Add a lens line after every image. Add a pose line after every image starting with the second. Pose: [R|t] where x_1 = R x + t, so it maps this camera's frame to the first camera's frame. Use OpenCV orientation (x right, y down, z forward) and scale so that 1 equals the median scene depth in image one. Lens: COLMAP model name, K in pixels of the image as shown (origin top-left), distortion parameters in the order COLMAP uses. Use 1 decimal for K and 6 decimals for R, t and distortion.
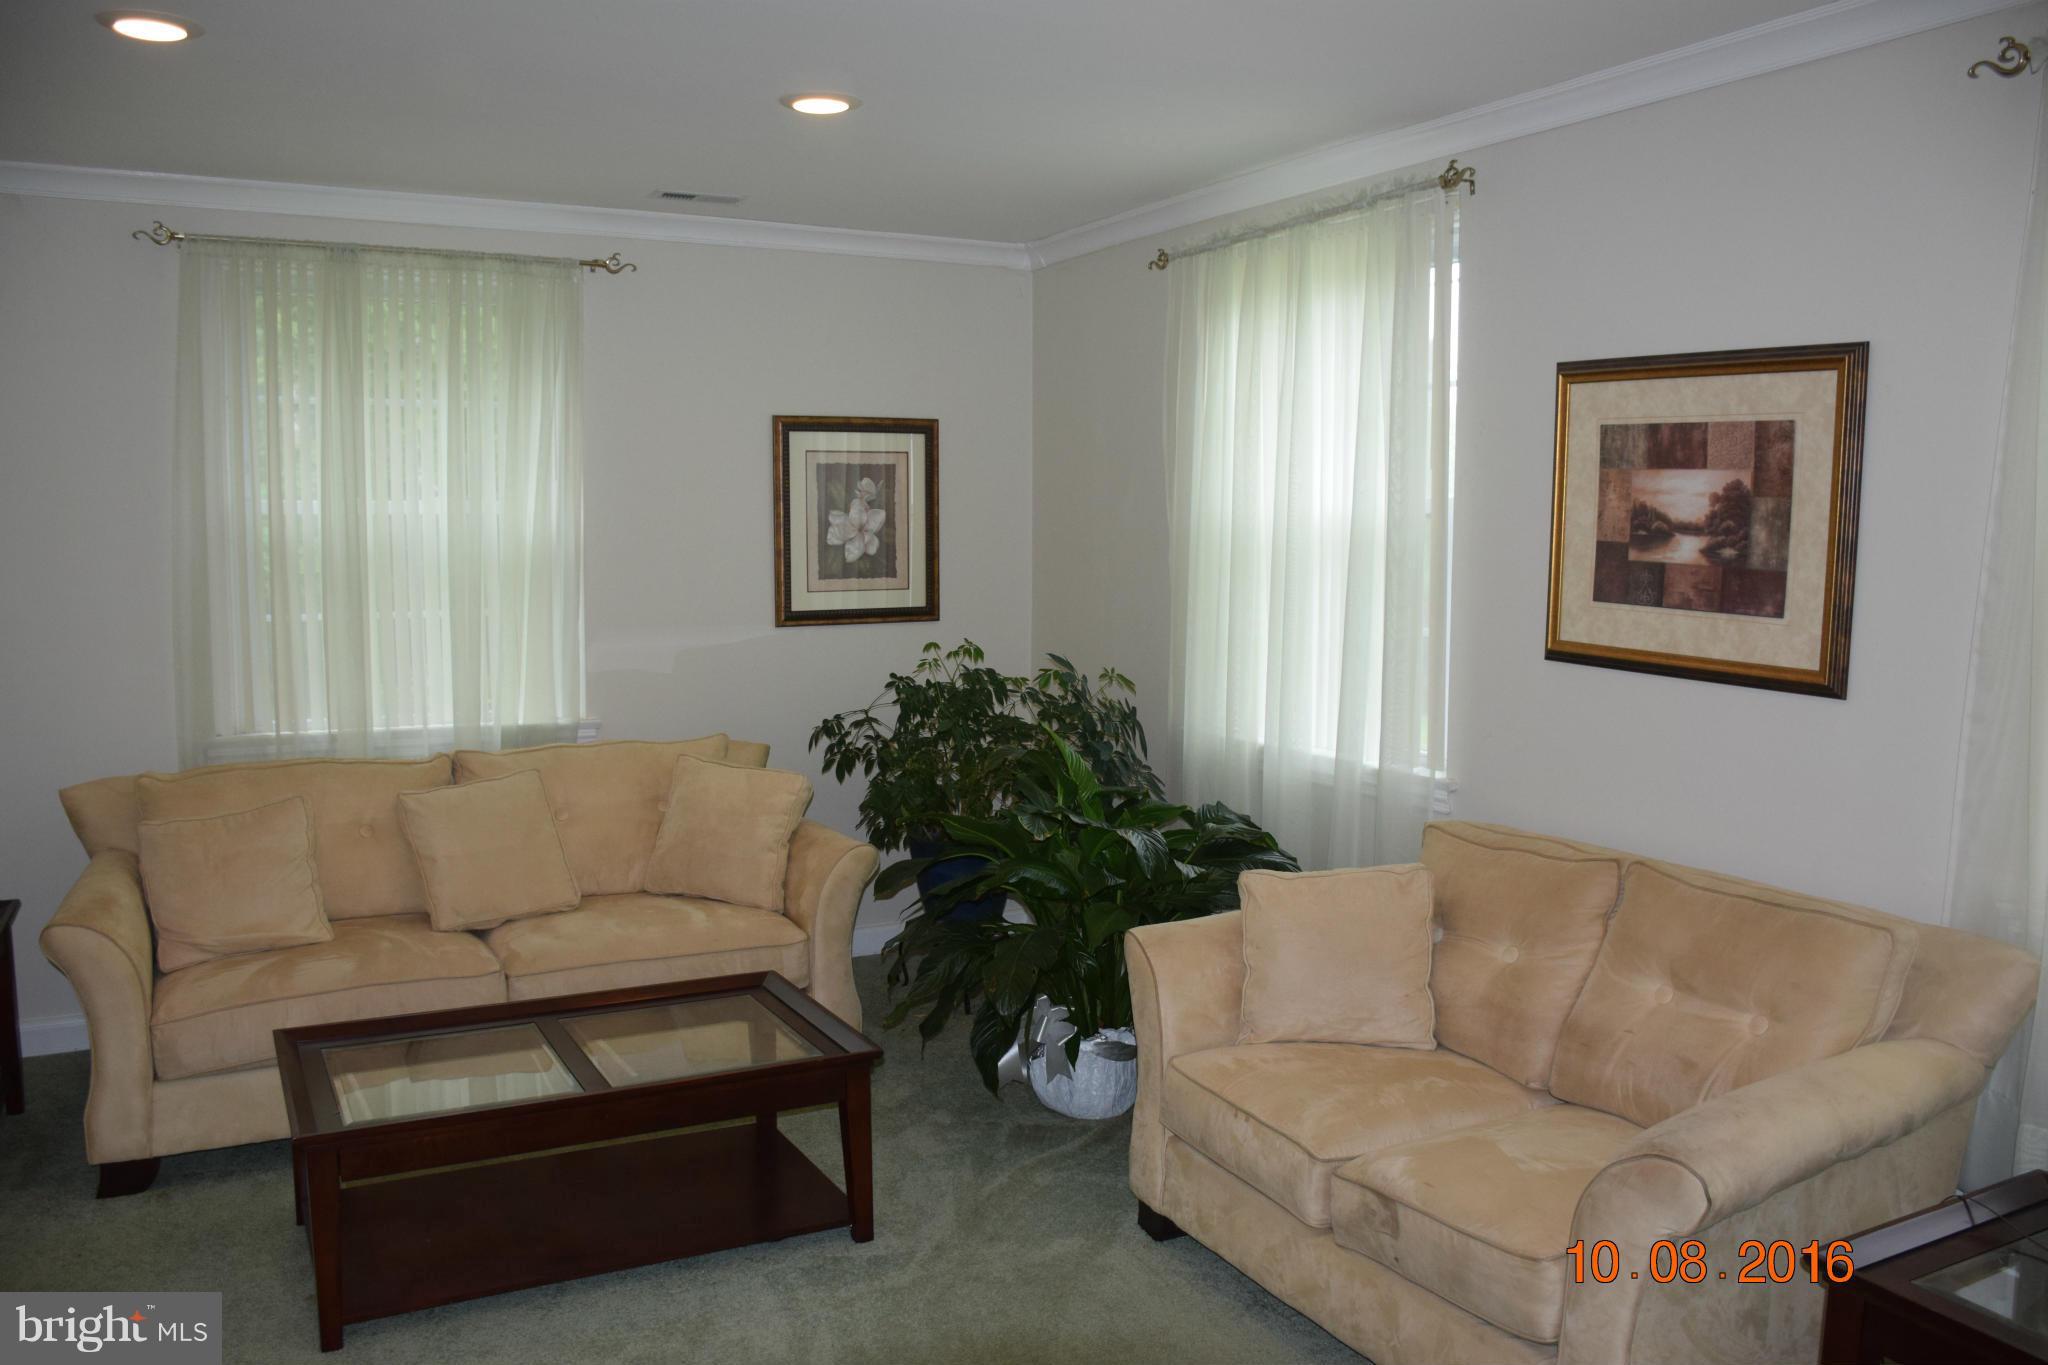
lens RADIAL K [[1597.0, 0, 1024.9], [0, 1597.0, 700.6], [0, 0, 1]] dist [-0.154211, 0.101889]
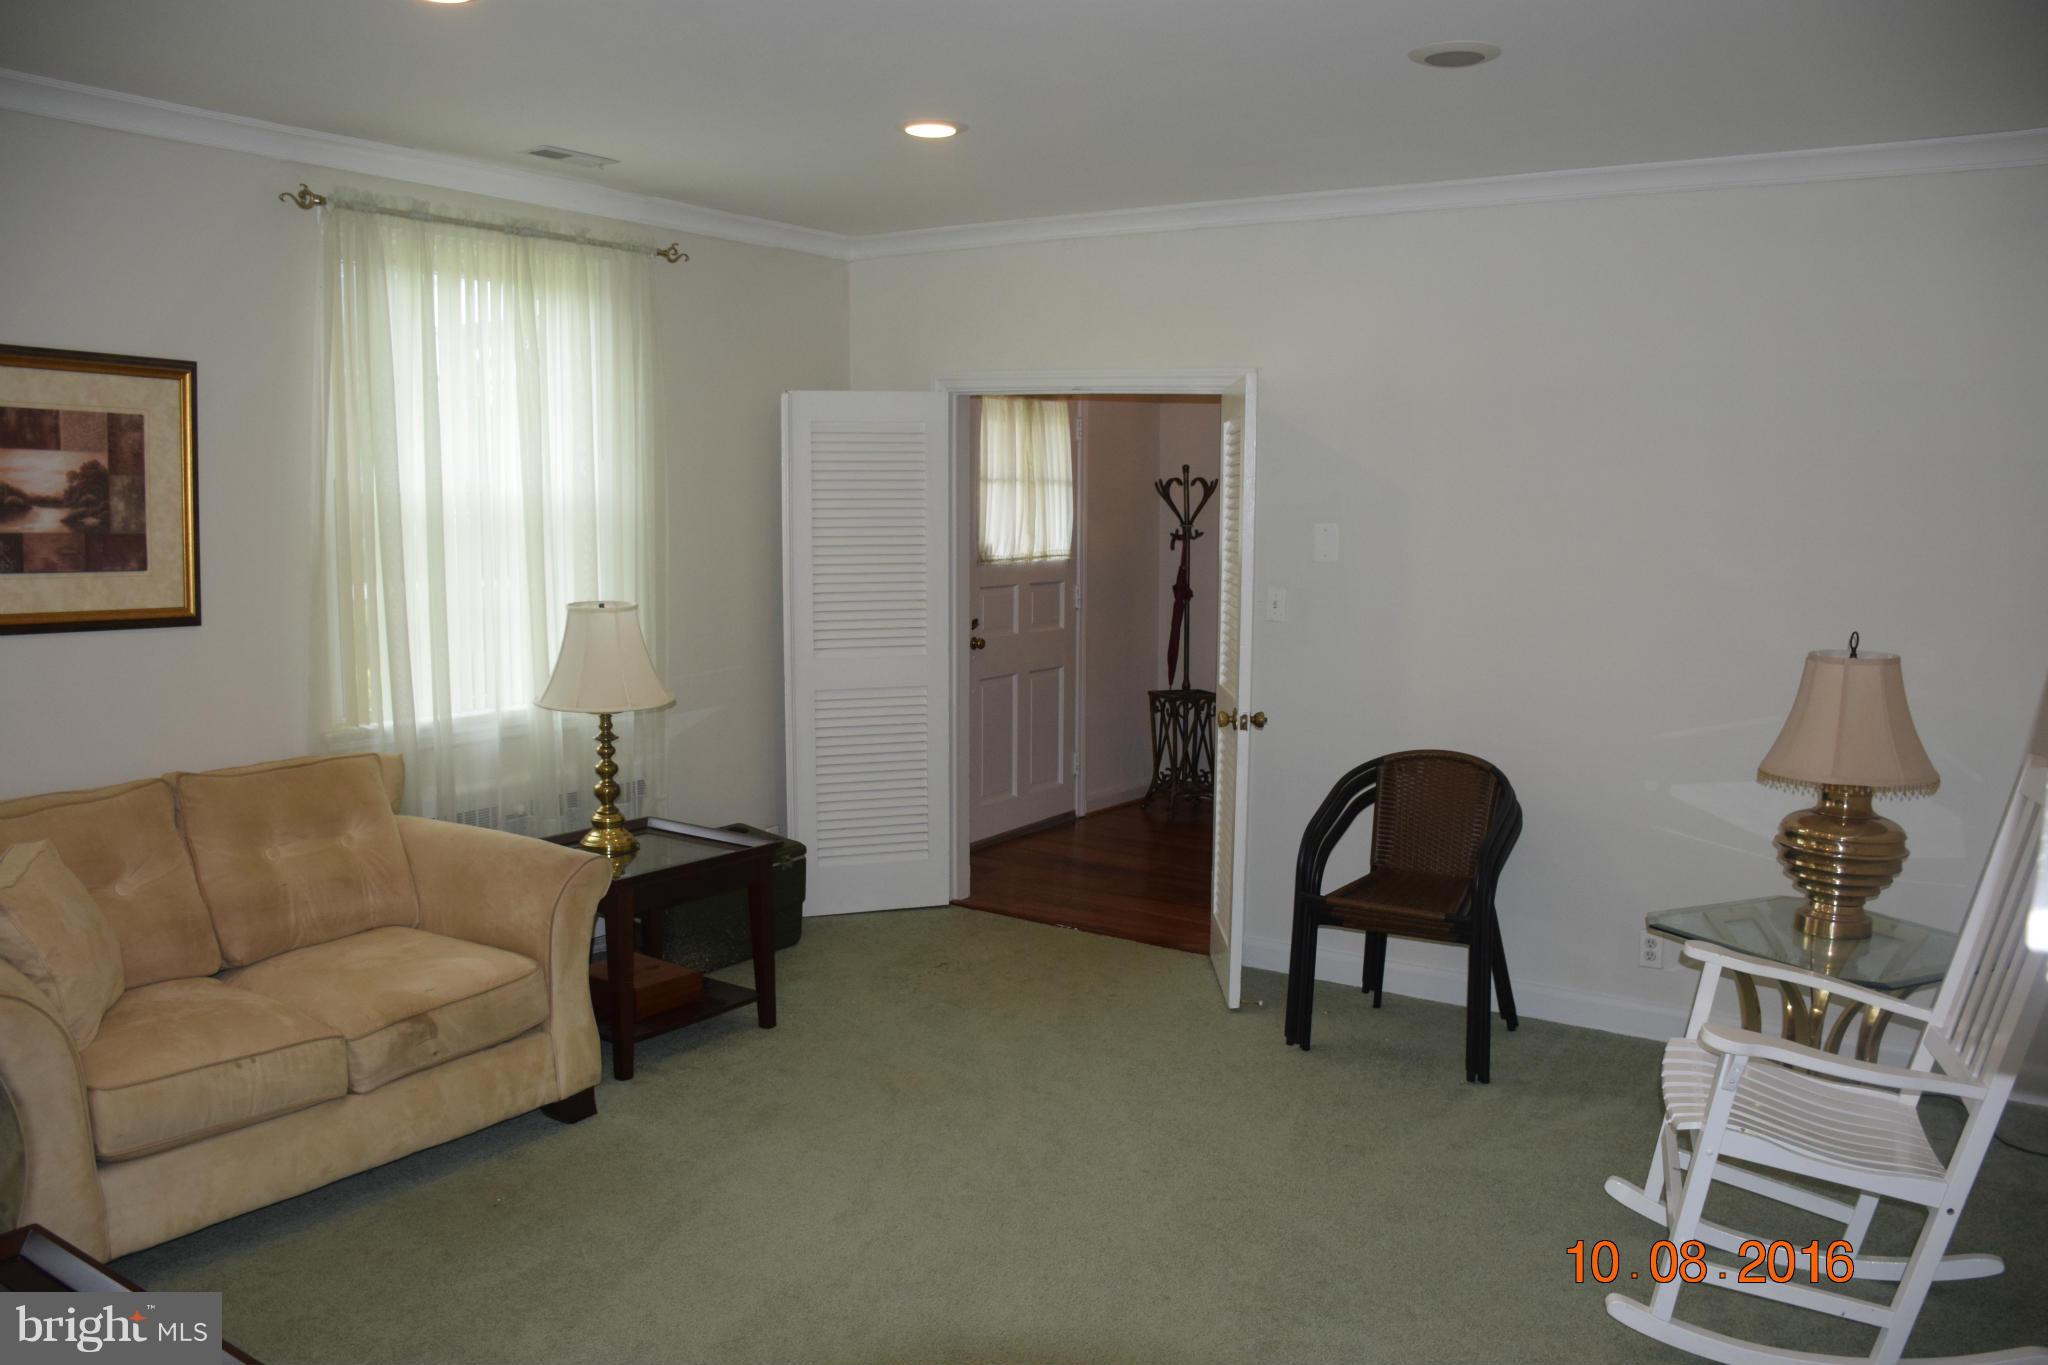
lens RADIAL K [[1597.0, 0, 1023.2], [0, 1597.0, 681.4], [0, 0, 1]] dist [-0.154211, 0.101889]
pose [[-0.459536, -0.108449, 0.881513, -0.962485], [0.091245, 0.981501, 0.168317, -0.110429], [-0.883460, 0.157781, -0.441140, 0.935645]]
